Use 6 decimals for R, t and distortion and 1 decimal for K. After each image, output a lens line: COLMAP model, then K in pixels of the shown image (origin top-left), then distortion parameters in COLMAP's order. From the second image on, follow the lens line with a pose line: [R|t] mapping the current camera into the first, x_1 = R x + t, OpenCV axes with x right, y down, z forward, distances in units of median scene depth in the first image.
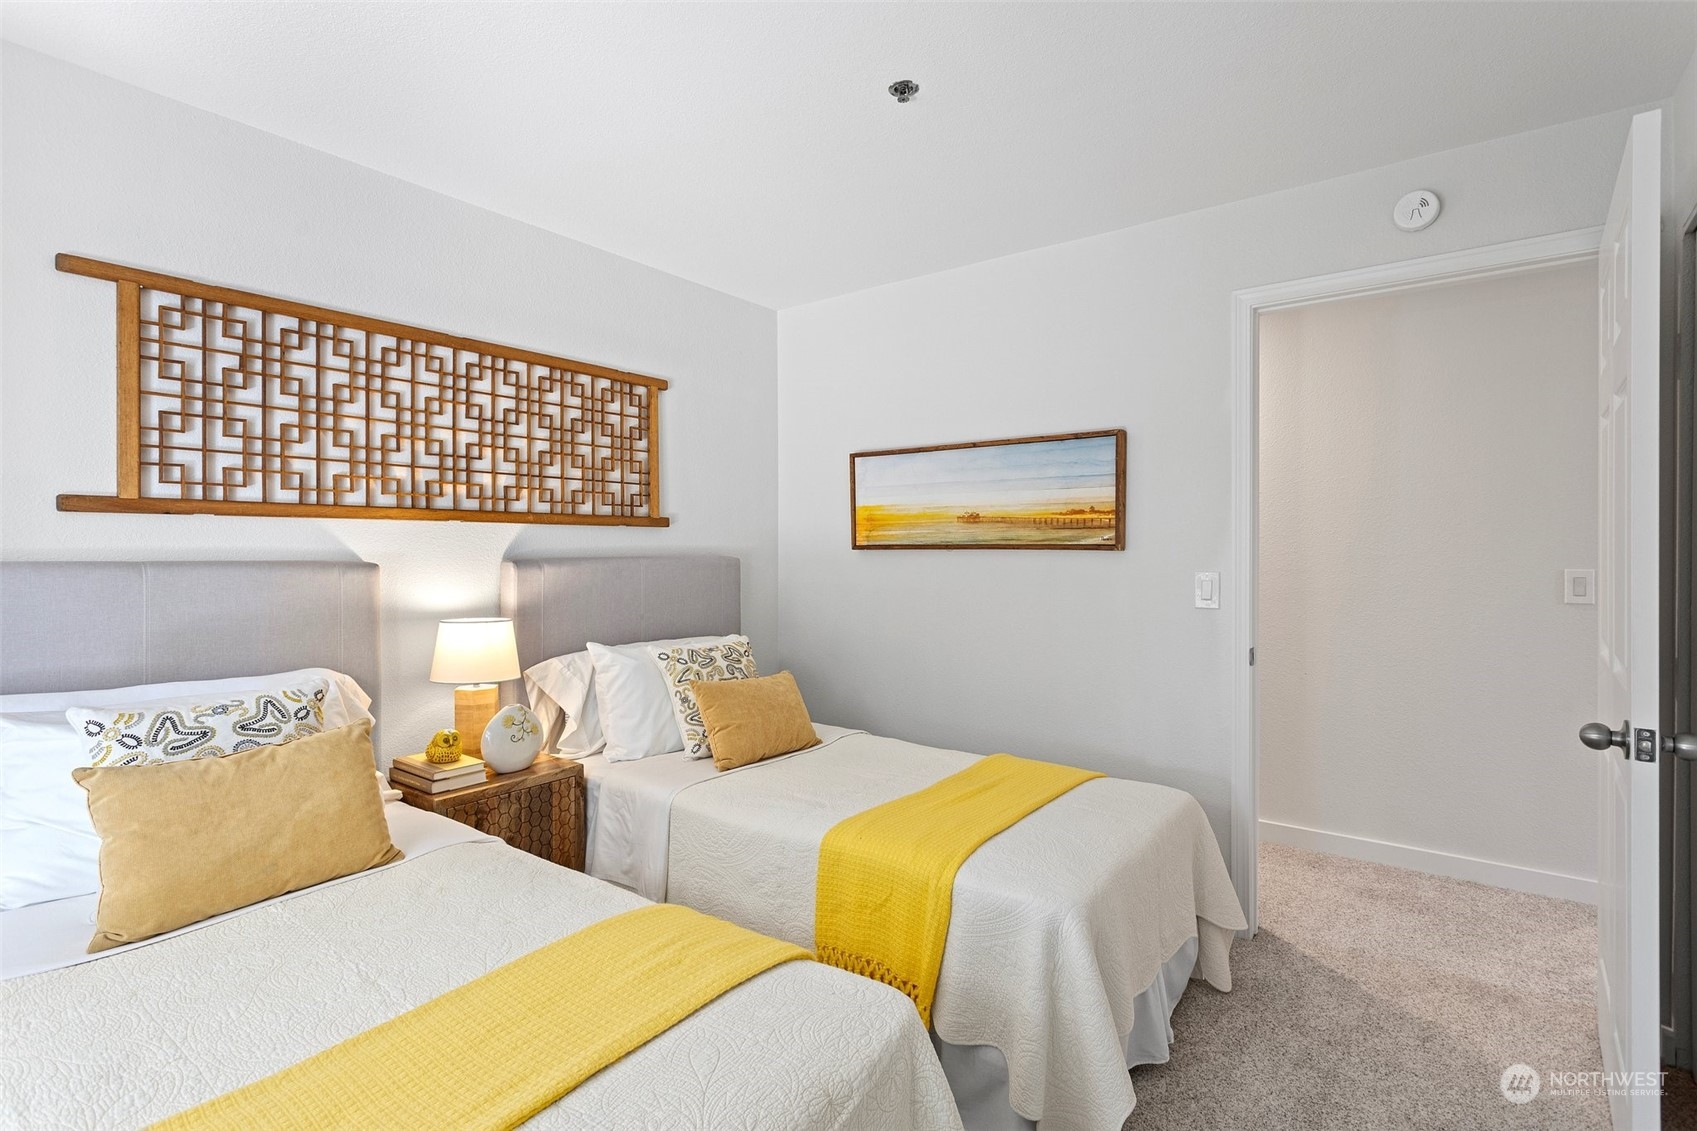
lens RADIAL K [[812.6, 0, 837.2], [0, 812.6, 557.6], [0, 0, 1]] dist [-0.002365, -0.000328]
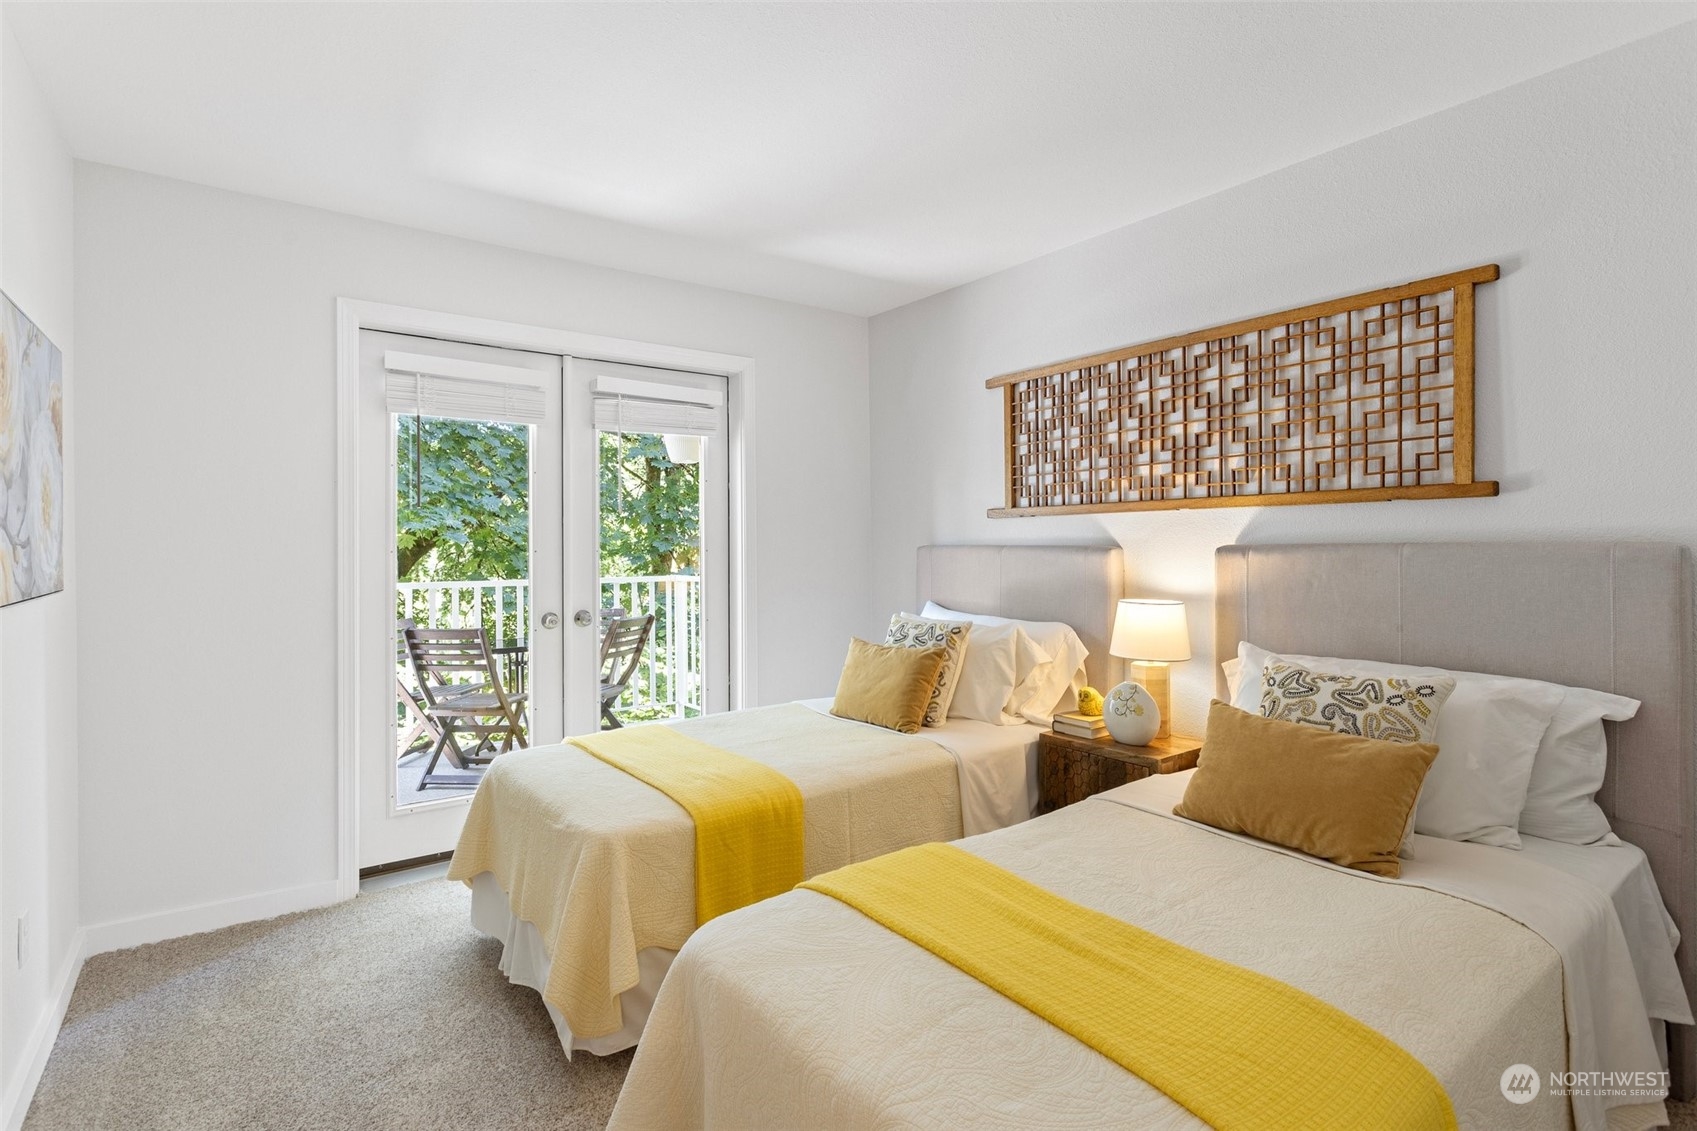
lens RADIAL K [[812.6, 0, 850.6], [0, 812.6, 538.7], [0, 0, 1]] dist [-0.002365, -0.000328]
pose [[-0.265276, 0.001879, -0.964171, 0.630965], [0.004144, 0.999991, 0.000808, -0.008027], [0.964164, -0.003781, -0.265282, 0.807098]]
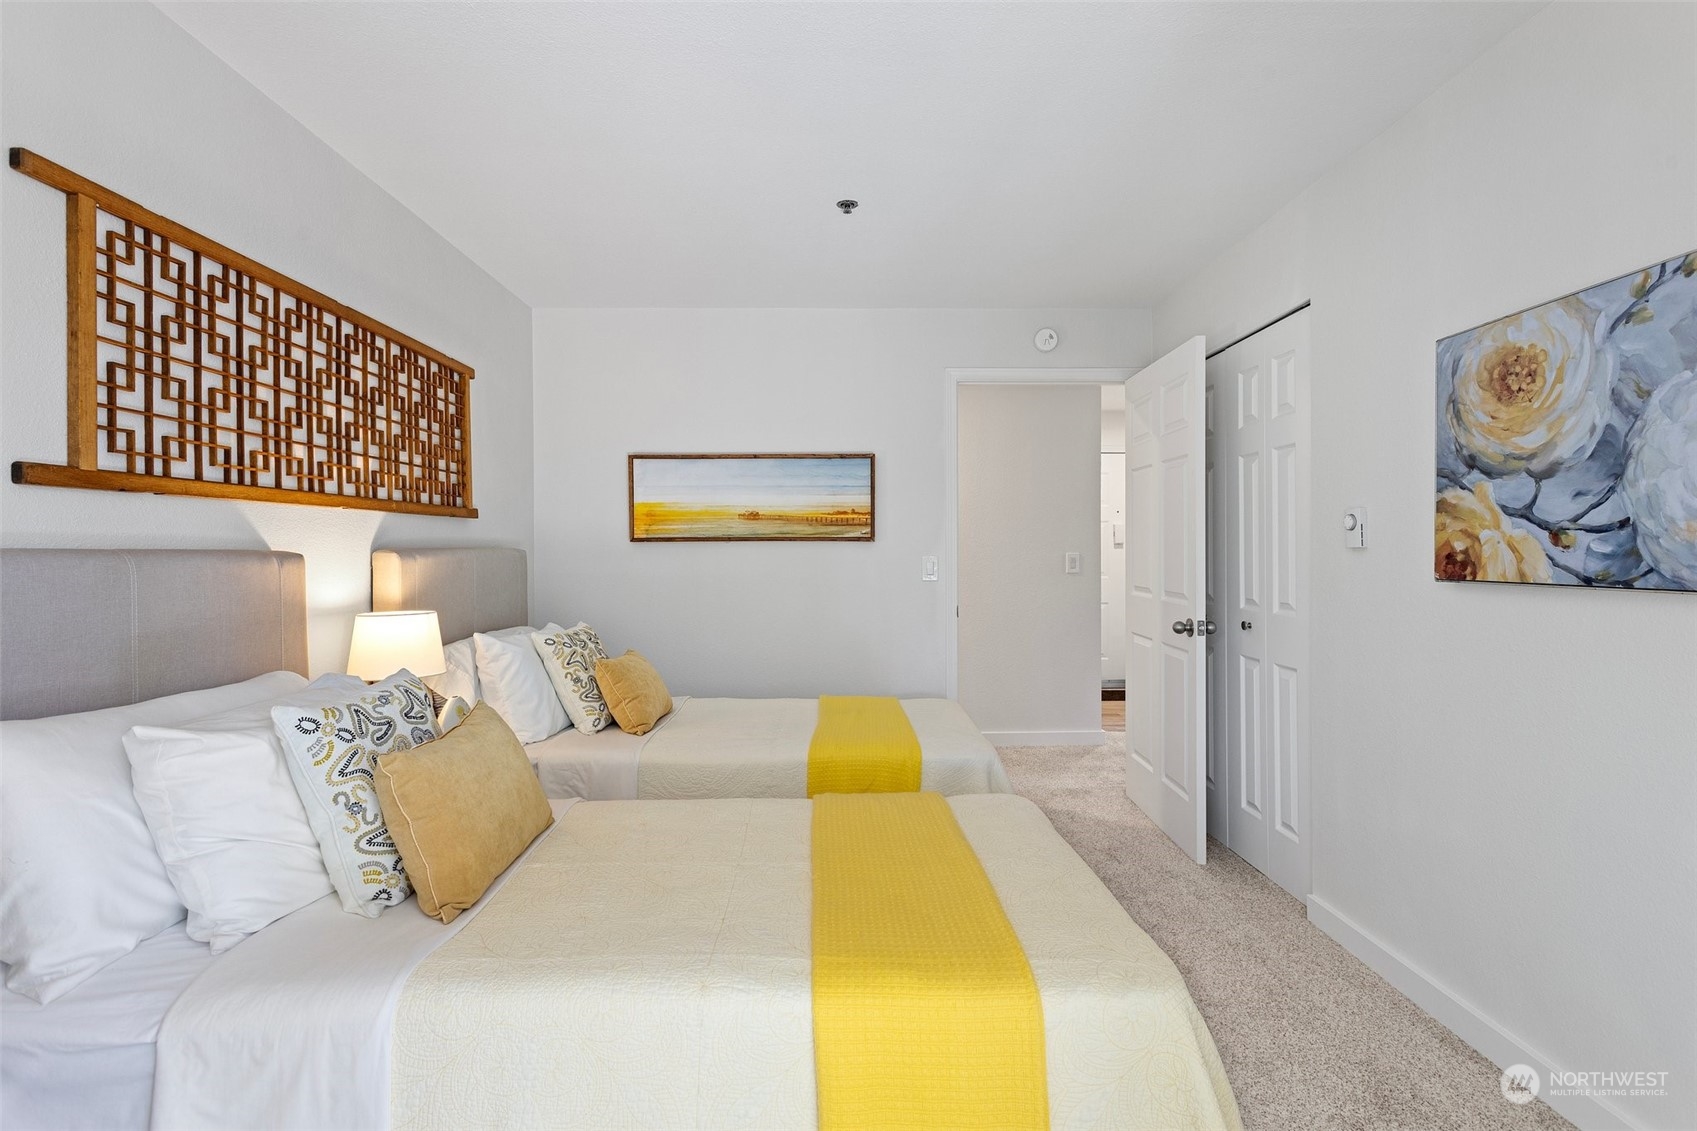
lens RADIAL K [[812.6, 0, 846.5], [0, 812.6, 560.5], [0, 0, 1]] dist [-0.002365, -0.000328]
pose [[0.783955, -0.013040, 0.620681, -0.555726], [0.009914, 0.999915, 0.008484, 0.011427], [-0.620739, -0.000498, 0.784017, -0.058941]]
